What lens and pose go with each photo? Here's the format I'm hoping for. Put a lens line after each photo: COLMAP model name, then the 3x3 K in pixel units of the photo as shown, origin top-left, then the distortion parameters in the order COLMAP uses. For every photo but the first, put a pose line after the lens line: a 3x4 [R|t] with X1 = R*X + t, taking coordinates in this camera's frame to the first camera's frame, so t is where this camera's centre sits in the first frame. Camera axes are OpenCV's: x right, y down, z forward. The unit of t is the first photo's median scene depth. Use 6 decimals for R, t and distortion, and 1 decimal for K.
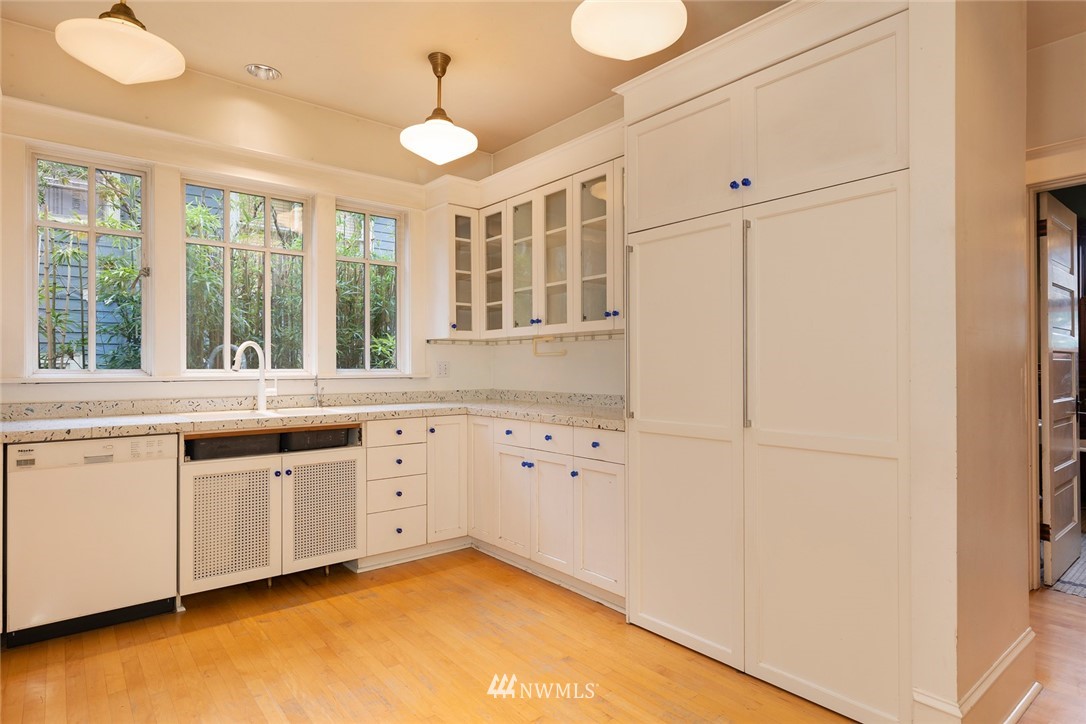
lens RADIAL K [[594.3, 0, 545.2], [0, 594.3, 365.5], [0, 0, 1]] dist [0.006457, 0.000372]
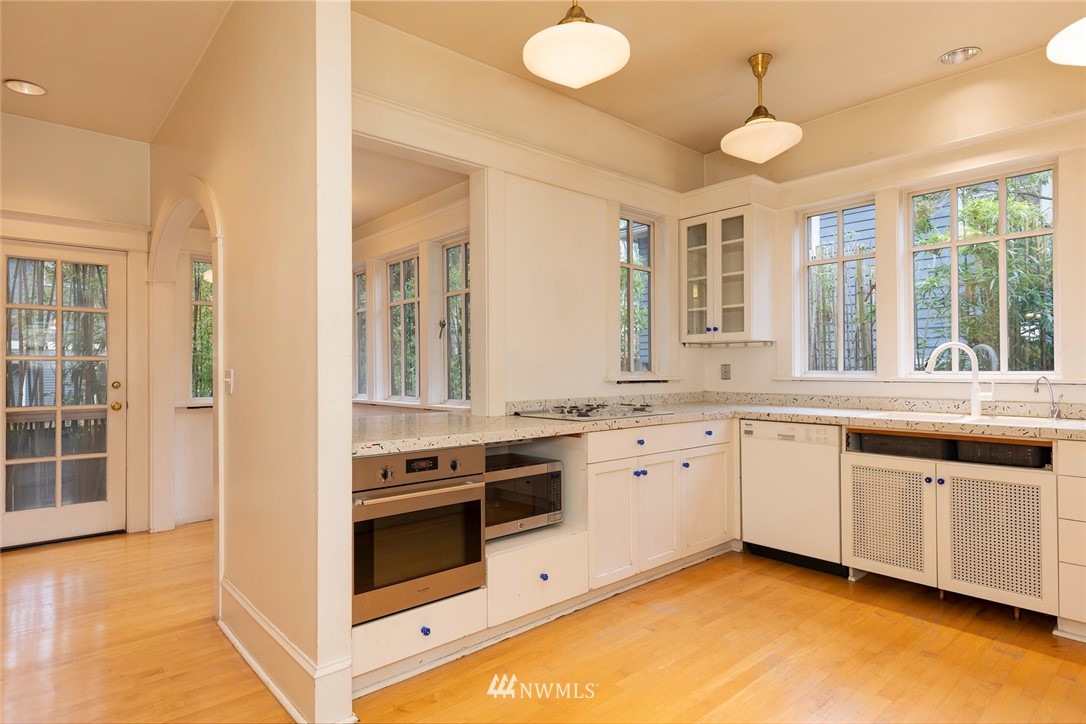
lens RADIAL K [[594.3, 0, 541.7], [0, 594.3, 360.6], [0, 0, 1]] dist [0.006457, 0.000372]
pose [[0.036357, -0.011095, -0.999277, 0.500854], [0.006969, 0.999917, -0.010848, -0.005984], [0.999315, -0.006570, 0.036431, 0.341991]]
